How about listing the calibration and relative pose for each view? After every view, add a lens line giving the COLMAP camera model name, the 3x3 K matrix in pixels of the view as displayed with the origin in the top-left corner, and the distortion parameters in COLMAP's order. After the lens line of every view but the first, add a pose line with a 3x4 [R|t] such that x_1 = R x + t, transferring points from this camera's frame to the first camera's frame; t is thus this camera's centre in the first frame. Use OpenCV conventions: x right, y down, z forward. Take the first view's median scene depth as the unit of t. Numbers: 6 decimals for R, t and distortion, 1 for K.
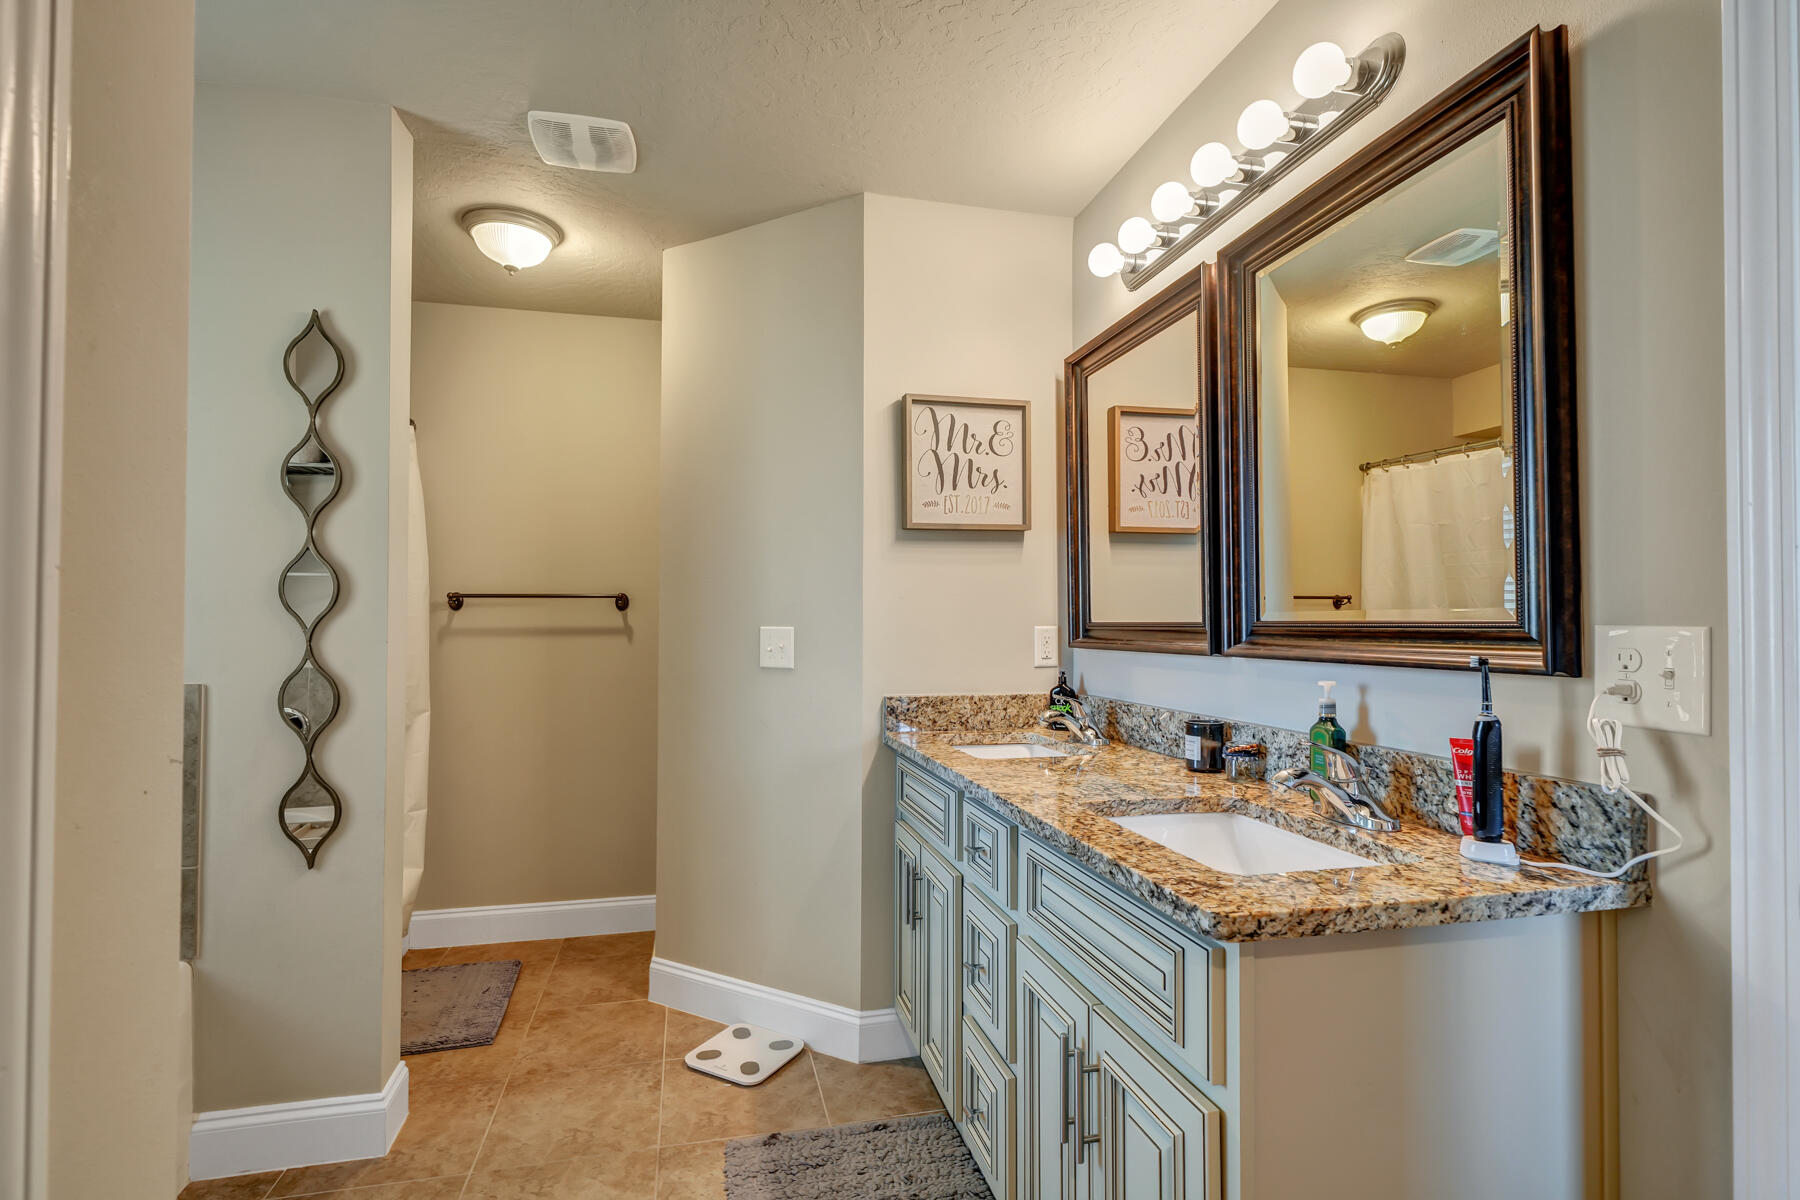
lens RADIAL K [[850.3, 0, 887.9], [0, 850.3, 611.7], [0, 0, 1]] dist [-0.003019, -0.000201]
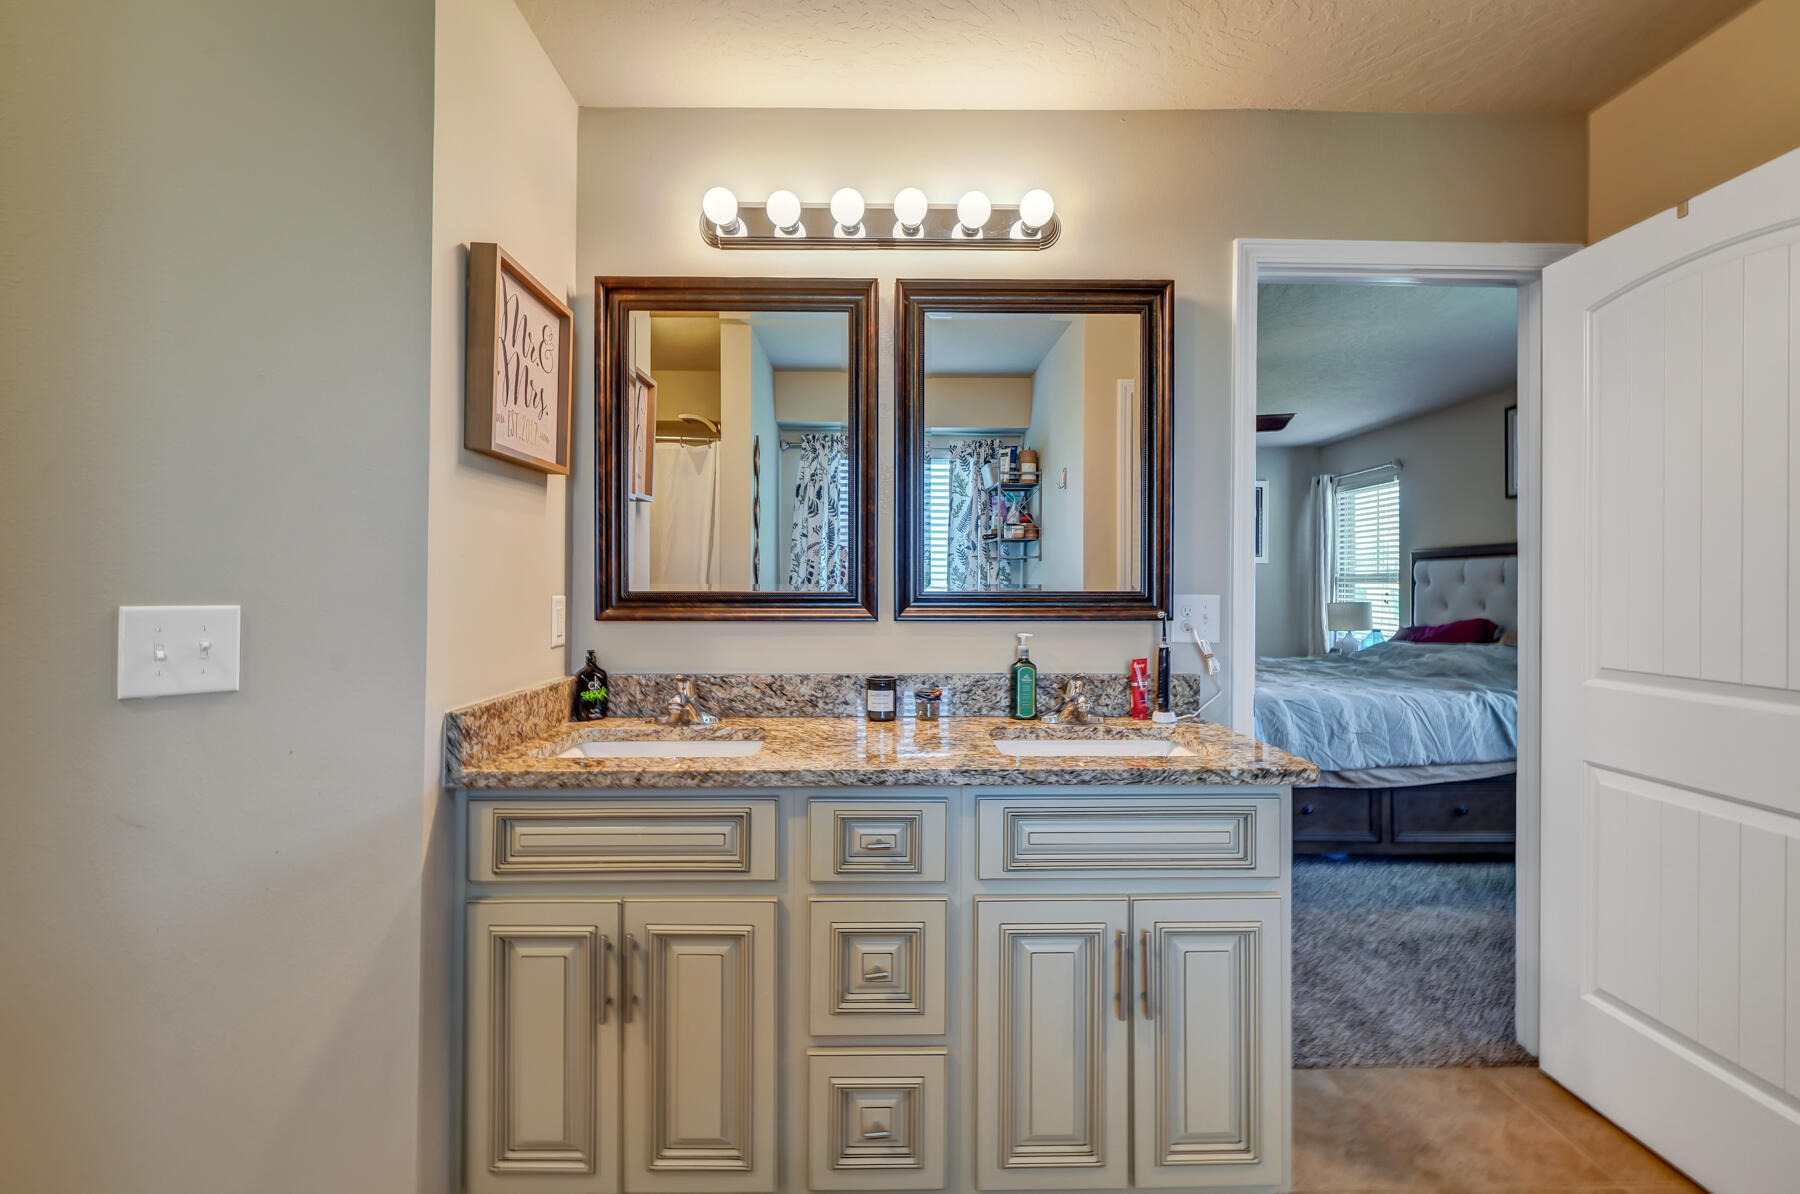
lens RADIAL K [[774.8, 0, 906.2], [0, 774.8, 581.7], [0, 0, 1]] dist [-0.003424, 0.000432]
pose [[0.218160, 0.002852, 0.975909, -0.665877], [-0.015201, 0.999884, 0.000476, -0.002868], [-0.975795, -0.014939, 0.218178, 0.748630]]
